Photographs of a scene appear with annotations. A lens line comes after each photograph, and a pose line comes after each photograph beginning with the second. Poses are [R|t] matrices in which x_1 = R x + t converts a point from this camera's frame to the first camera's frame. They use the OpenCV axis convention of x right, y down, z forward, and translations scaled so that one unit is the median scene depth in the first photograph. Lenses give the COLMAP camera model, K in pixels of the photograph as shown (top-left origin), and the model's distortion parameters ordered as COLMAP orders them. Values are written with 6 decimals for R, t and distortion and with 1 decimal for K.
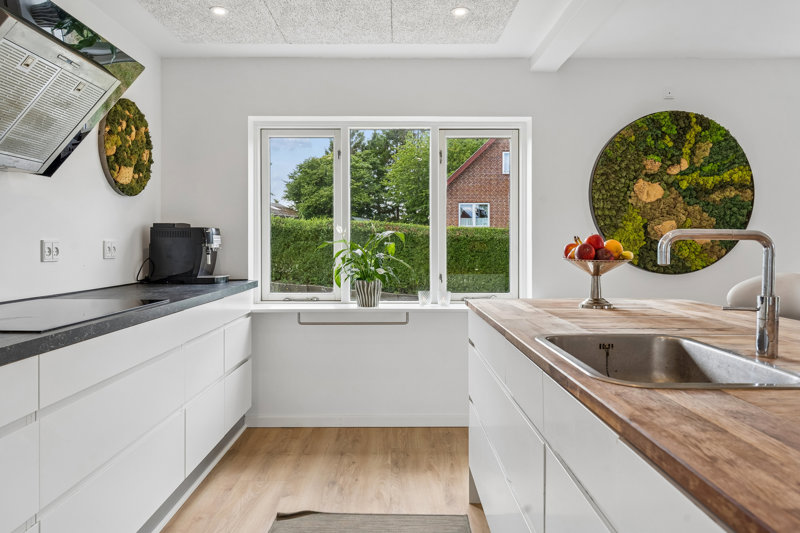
lens RADIAL K [[546.3, 0, 396.8], [0, 546.3, 252.5], [0, 0, 1]] dist [0.001037, 0.000973]
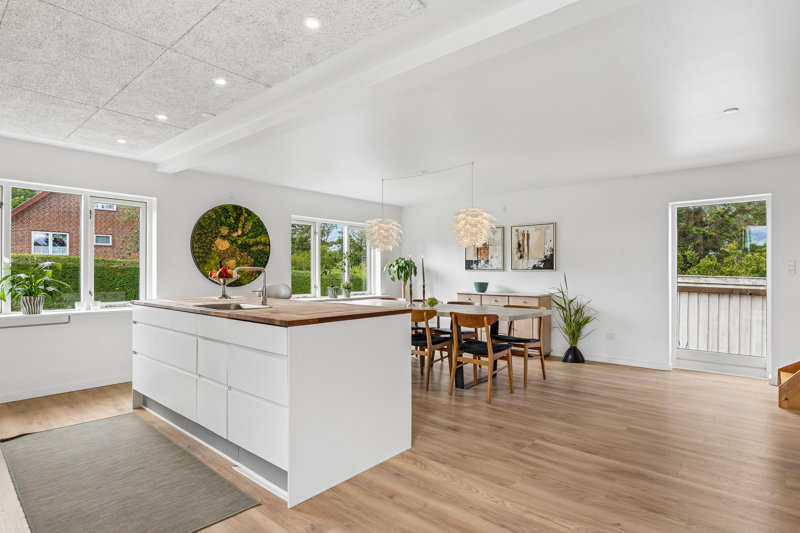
lens RADIAL K [[420.8, 0, 400.0], [0, 420.8, 266.5], [0, 0, 1]] dist [-0.002967, -0.000654]
pose [[0.657007, 0.011458, 0.753798, -0.253086], [0.008561, 0.999707, -0.022657, 0.006490], [-0.753836, 0.021339, 0.656716, -0.462838]]
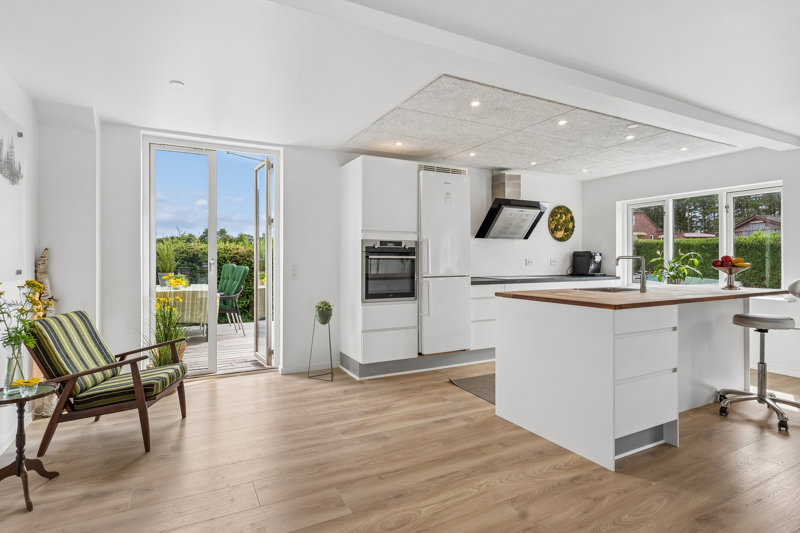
lens RADIAL K [[419.3, 0, 400.0], [0, 419.3, 266.5], [0, 0, 1]] dist [0.001390, 0.000183]
pose [[0.466086, 0.013546, -0.884636, 0.820896], [-0.009772, 0.999901, 0.010163, 0.003889], [0.884686, 0.003908, 0.466172, -0.560002]]
